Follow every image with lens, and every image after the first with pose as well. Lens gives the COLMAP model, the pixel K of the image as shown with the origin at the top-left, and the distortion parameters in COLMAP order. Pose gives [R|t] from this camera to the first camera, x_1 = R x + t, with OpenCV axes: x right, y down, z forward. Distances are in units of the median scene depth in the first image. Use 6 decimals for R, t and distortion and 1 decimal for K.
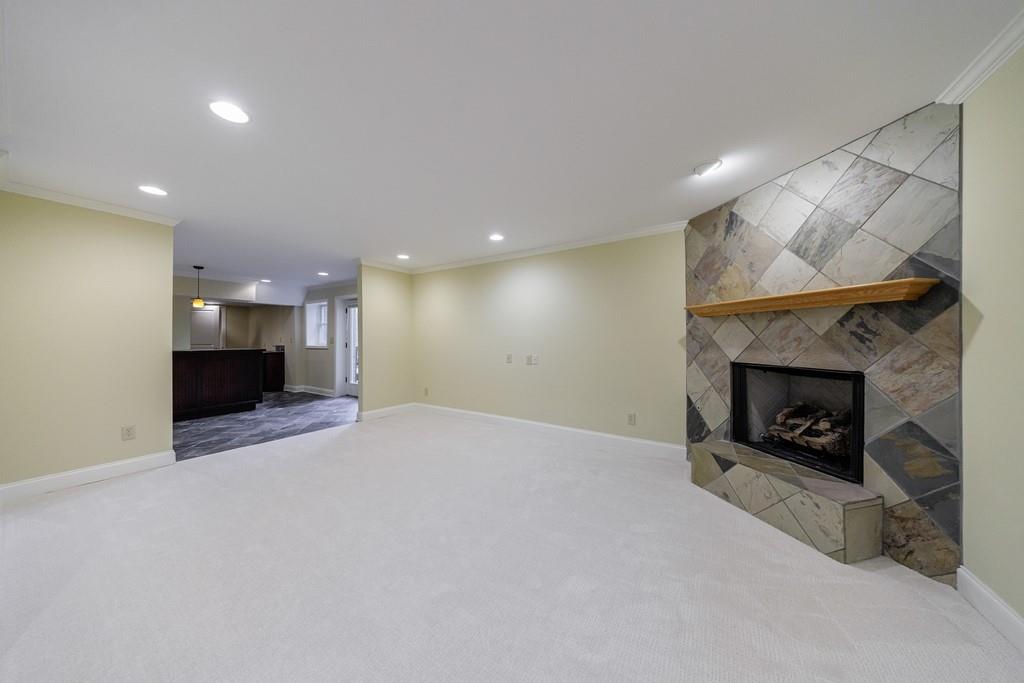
lens RADIAL K [[324.0, 0, 512.0], [0, 324.0, 341.5], [0, 0, 1]] dist [-0.008162, -0.000029]
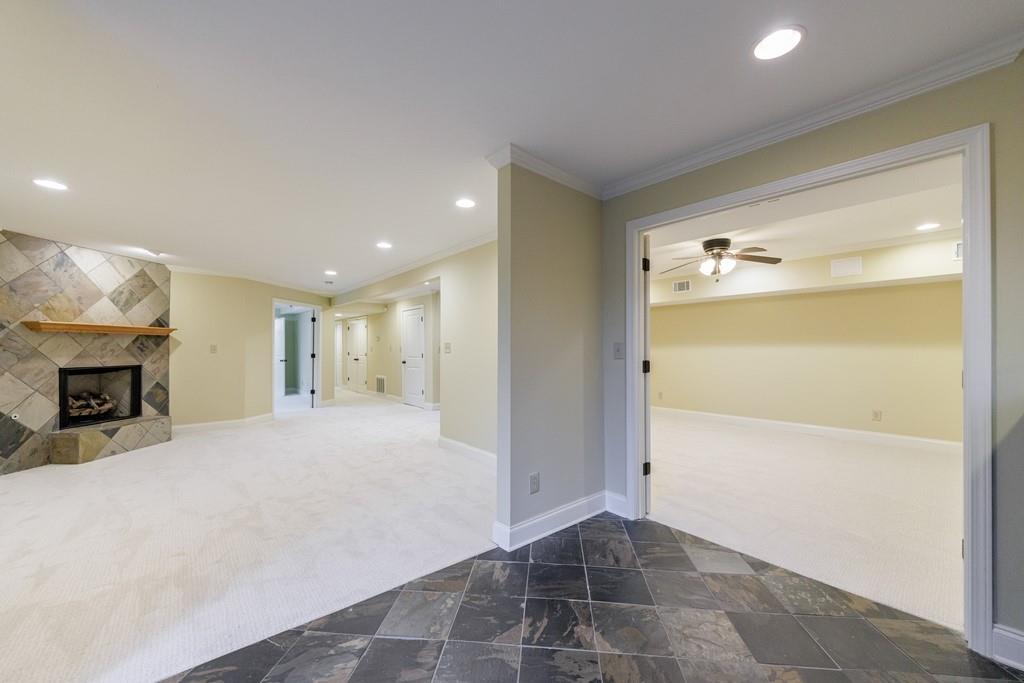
lens RADIAL K [[389.7, 0, 509.8], [0, 389.7, 347.0], [0, 0, 1]] dist [-0.000406, 0.000084]
pose [[-0.953953, 0.002525, 0.299946, -1.527206], [0.003341, 0.999992, 0.002209, -0.019039], [-0.299938, 0.003110, -0.953954, 1.986677]]
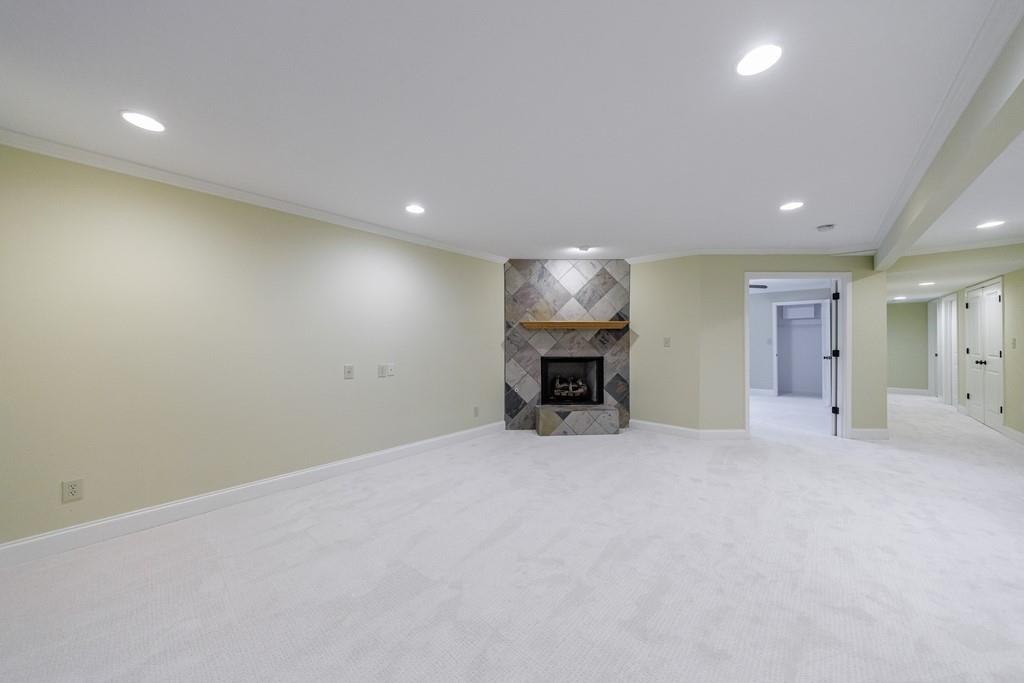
lens RADIAL K [[342.5, 0, 512.0], [0, 342.5, 341.5], [0, 0, 1]] dist [-0.000341, -0.000068]
pose [[0.168355, -0.004751, 0.985715, -1.102138], [0.006168, 0.999974, 0.003766, -0.023687], [-0.985707, 0.005446, 0.168380, 0.874962]]
